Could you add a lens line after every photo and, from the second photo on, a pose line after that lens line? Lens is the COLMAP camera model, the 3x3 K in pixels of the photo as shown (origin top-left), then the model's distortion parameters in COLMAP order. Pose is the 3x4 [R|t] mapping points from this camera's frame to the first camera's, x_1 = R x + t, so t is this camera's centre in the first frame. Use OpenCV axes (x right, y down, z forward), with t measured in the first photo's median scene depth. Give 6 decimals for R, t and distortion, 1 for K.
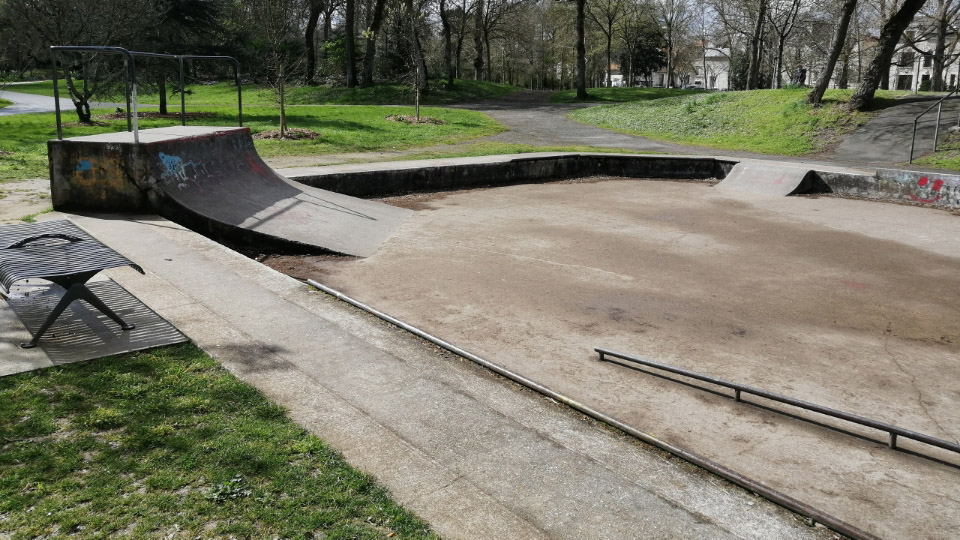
lens RADIAL K [[742.1, 0, 481.3], [0, 742.1, 268.4], [0, 0, 1]] dist [-0.002443, 0.021976]
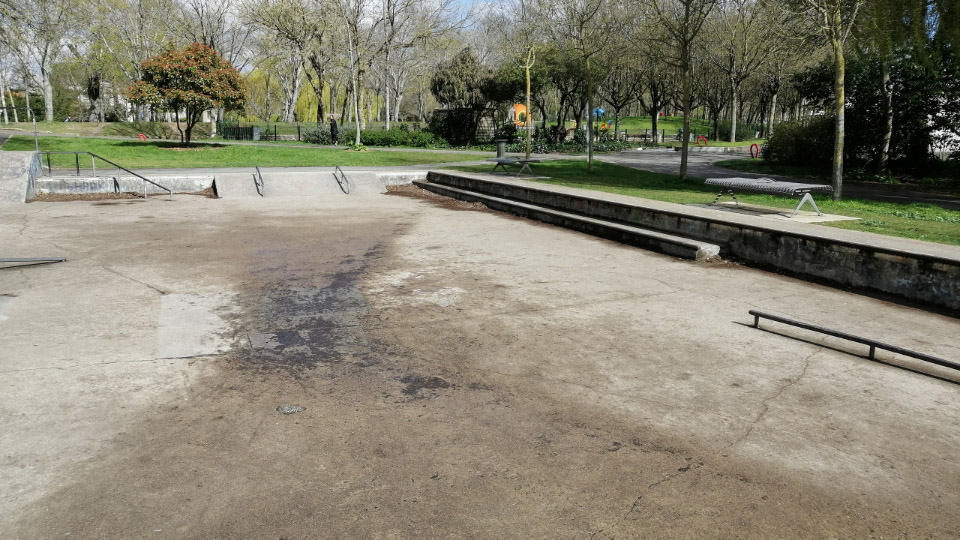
lens RADIAL K [[742.1, 0, 485.1], [0, 742.1, 270.9], [0, 0, 1]] dist [-0.002443, 0.021976]
pose [[-0.947903, -0.080178, 0.308303, 0.617809], [0.060221, 0.905257, 0.420576, -0.362552], [-0.312814, 0.417231, -0.853268, 1.725994]]
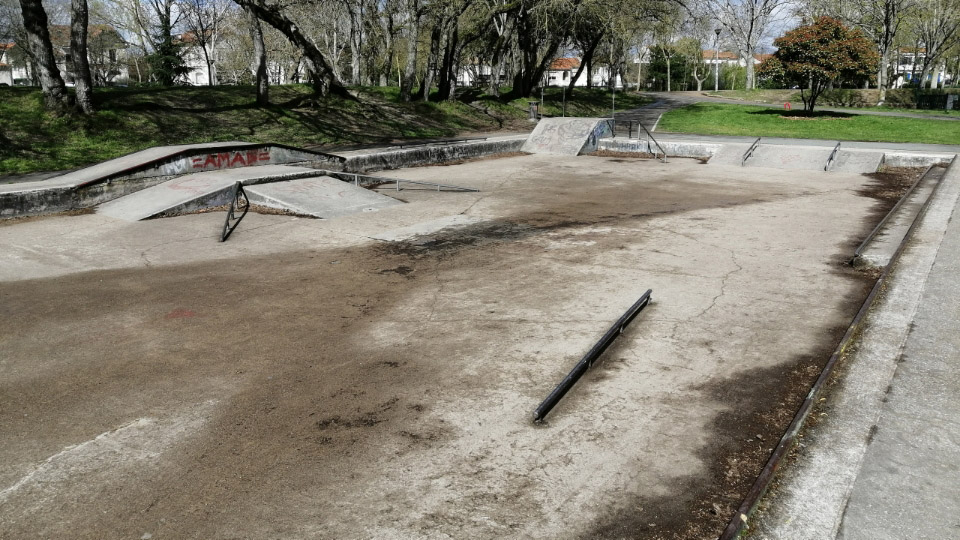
lens RADIAL K [[742.1, 0, 481.8], [0, 742.1, 267.3], [0, 0, 1]] dist [-0.002443, 0.021976]
pose [[-0.272995, -0.246010, 0.930028, -0.553693], [0.230056, 0.922005, 0.311417, -0.312651], [-0.934103, 0.298974, -0.195107, 1.169184]]
